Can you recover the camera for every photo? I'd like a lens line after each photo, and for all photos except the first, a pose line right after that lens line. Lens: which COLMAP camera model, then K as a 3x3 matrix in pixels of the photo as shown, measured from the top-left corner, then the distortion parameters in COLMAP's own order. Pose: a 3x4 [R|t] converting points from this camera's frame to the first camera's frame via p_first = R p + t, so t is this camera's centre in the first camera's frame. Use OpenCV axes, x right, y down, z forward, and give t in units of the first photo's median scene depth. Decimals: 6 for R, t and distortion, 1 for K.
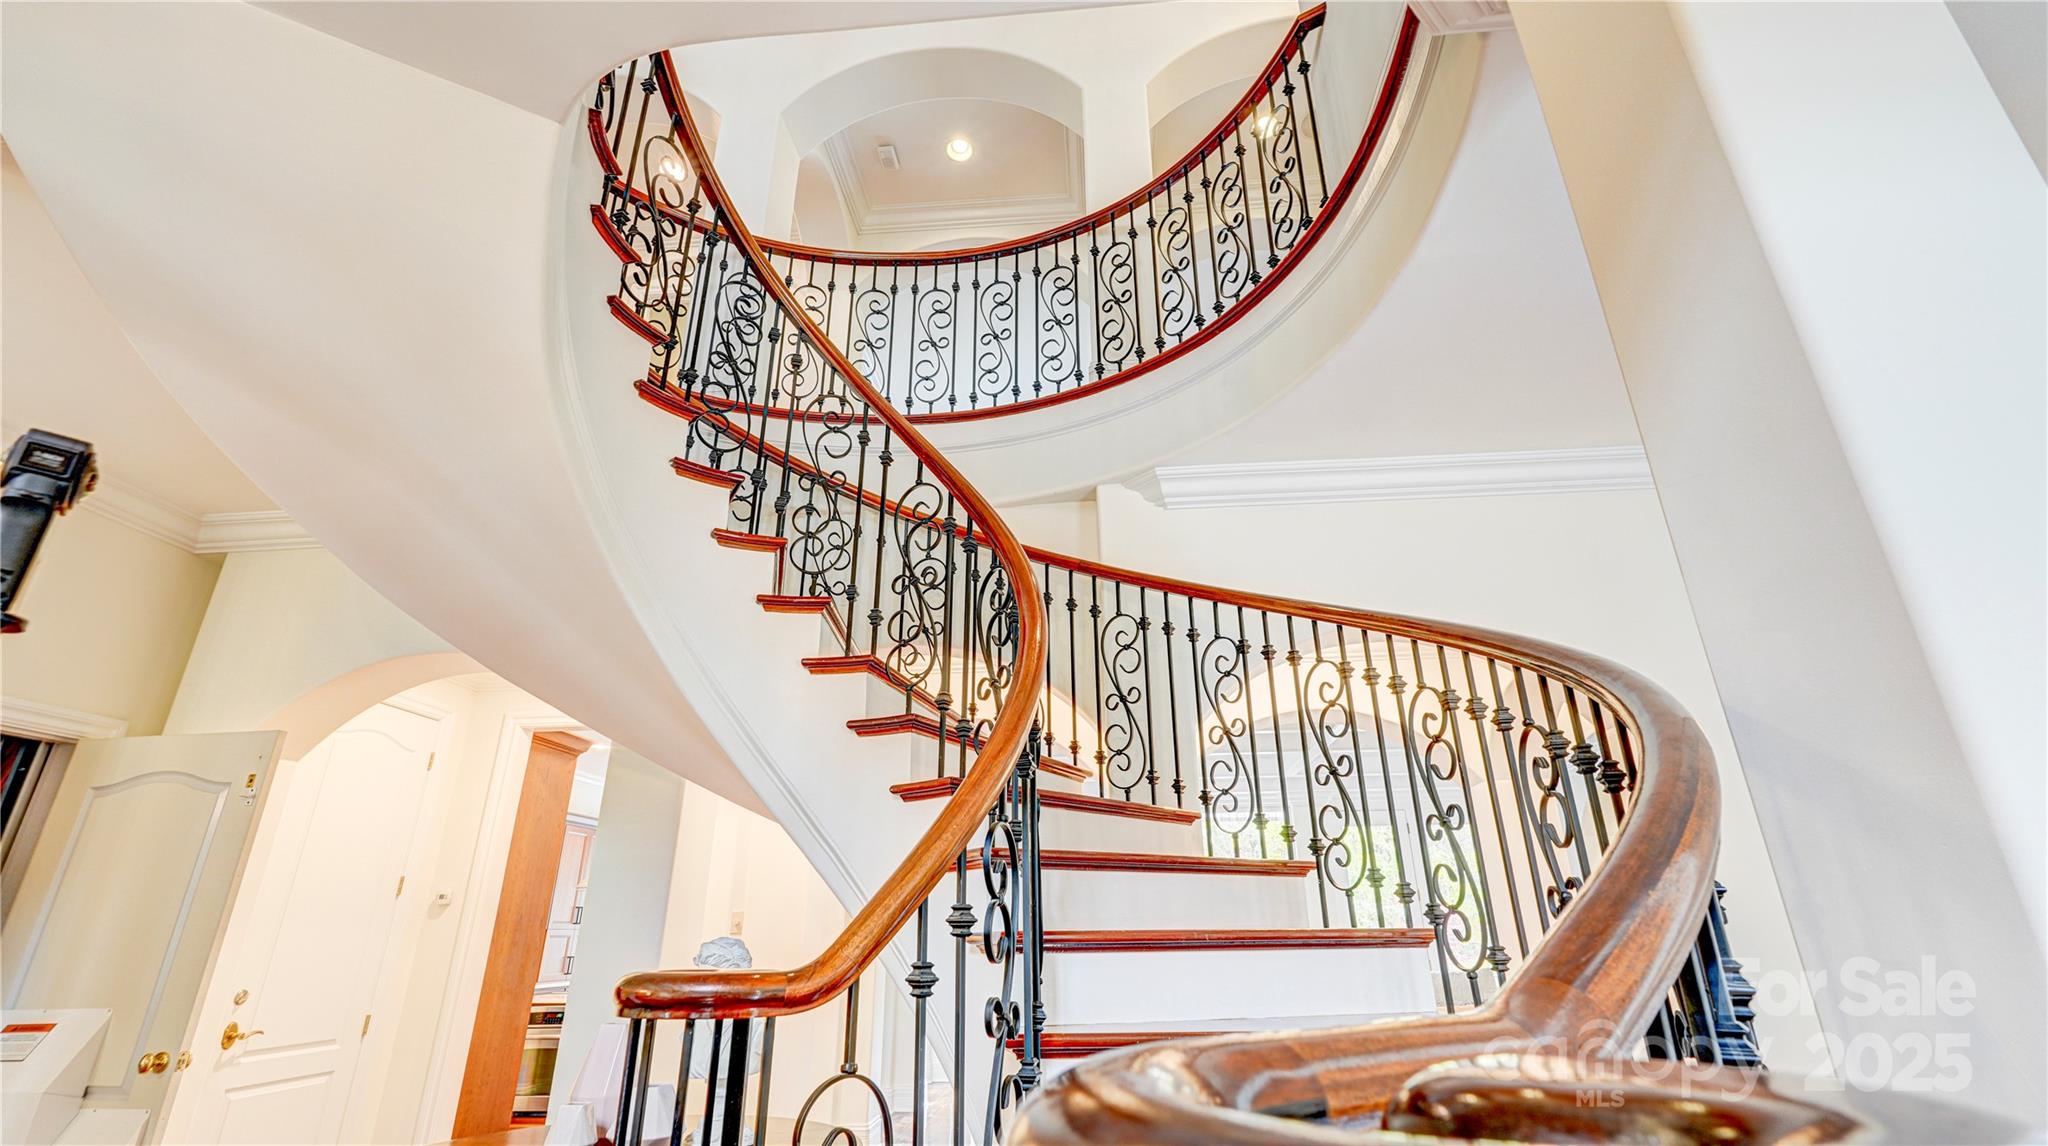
lens RADIAL K [[892.7, 0, 1030.1], [0, 892.7, 575.1], [0, 0, 1]] dist [-0.003742, -0.000332]
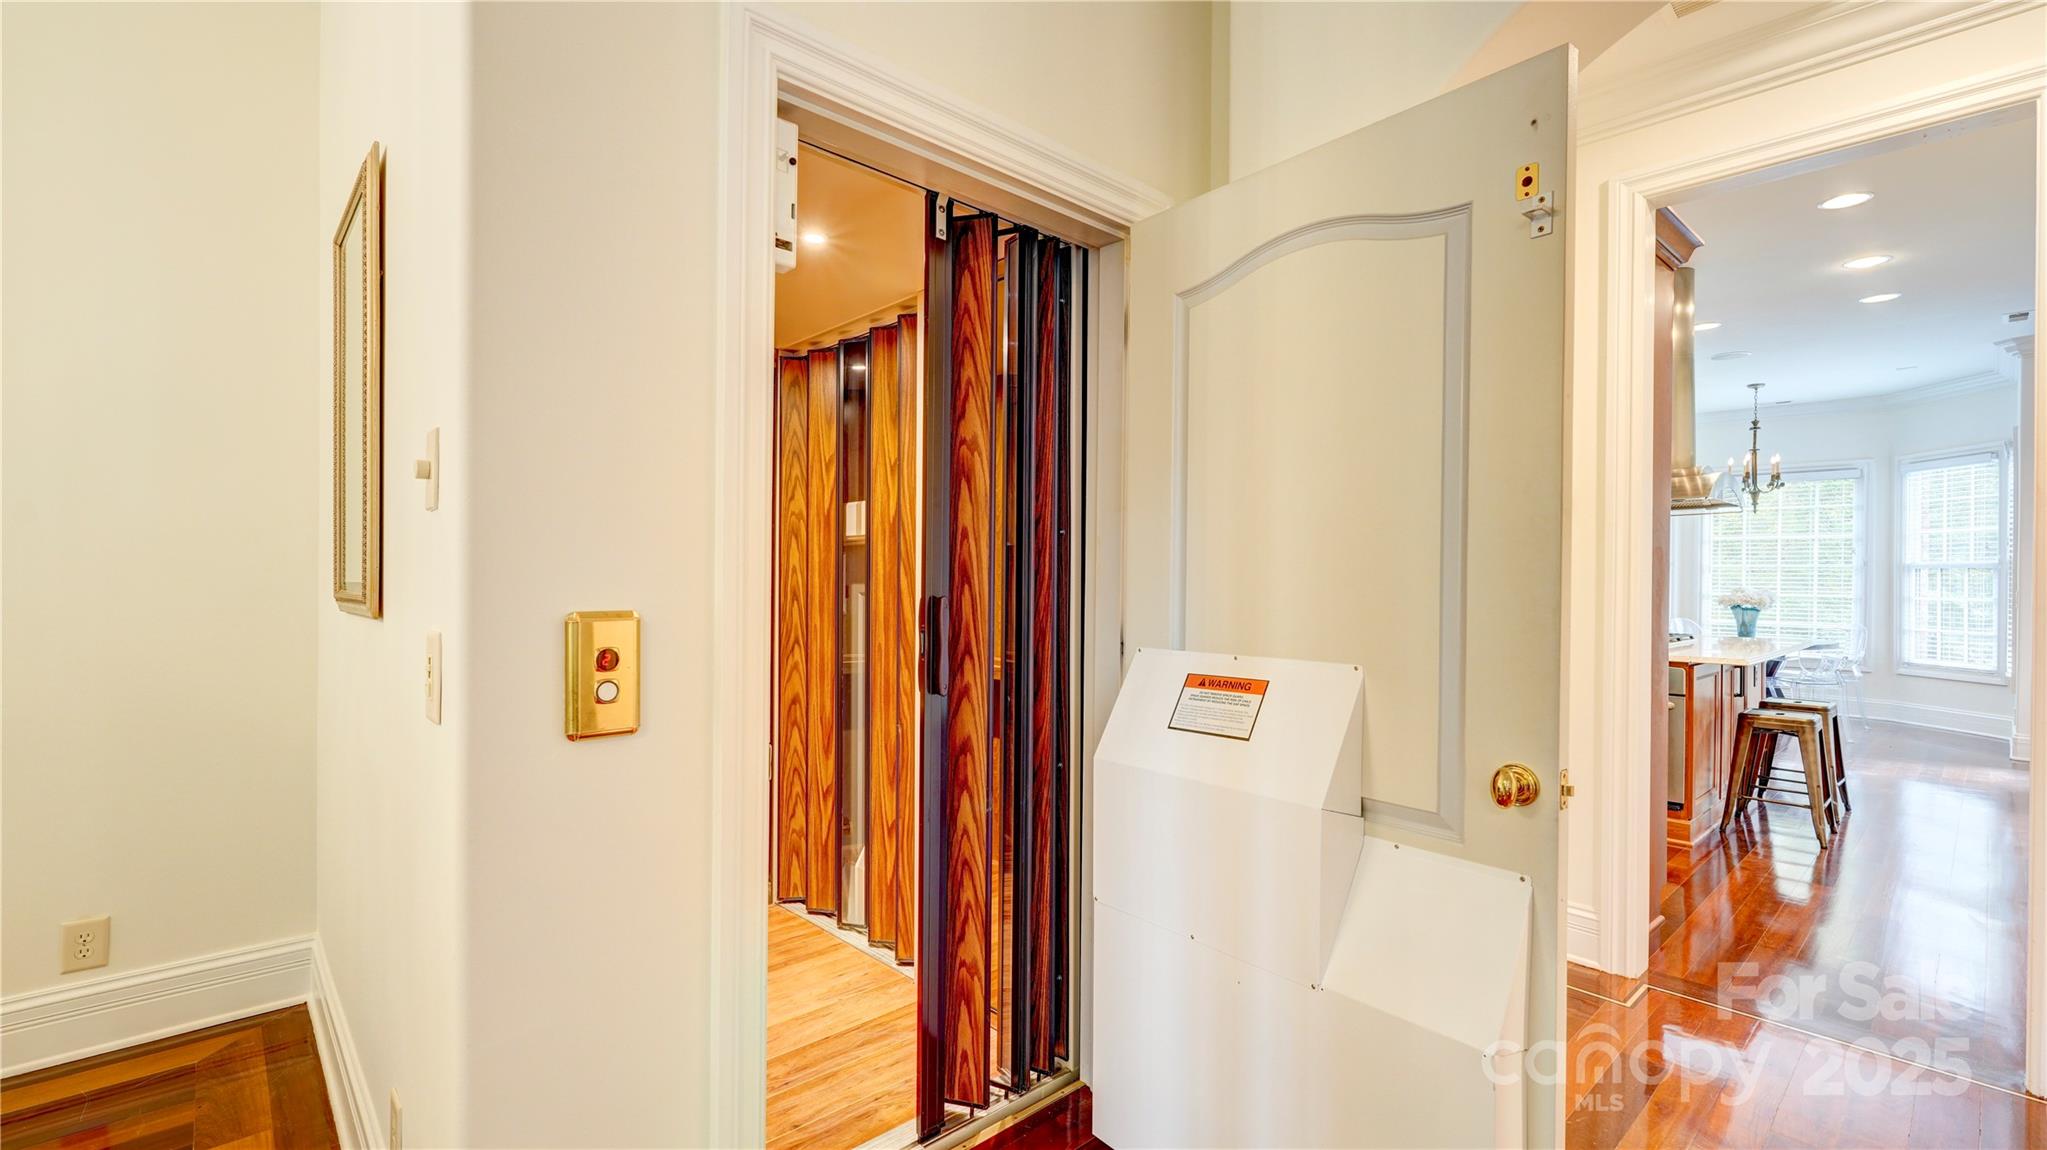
lens RADIAL K [[892.2, 0, 1022.7], [0, 892.2, 572.6], [0, 0, 1]] dist [-0.003742, -0.000332]
pose [[0.734587, 0.015196, -0.678344, -0.846006], [0.242363, 0.927919, 0.283244, 0.251009], [0.633753, -0.372473, 0.677954, 0.558049]]
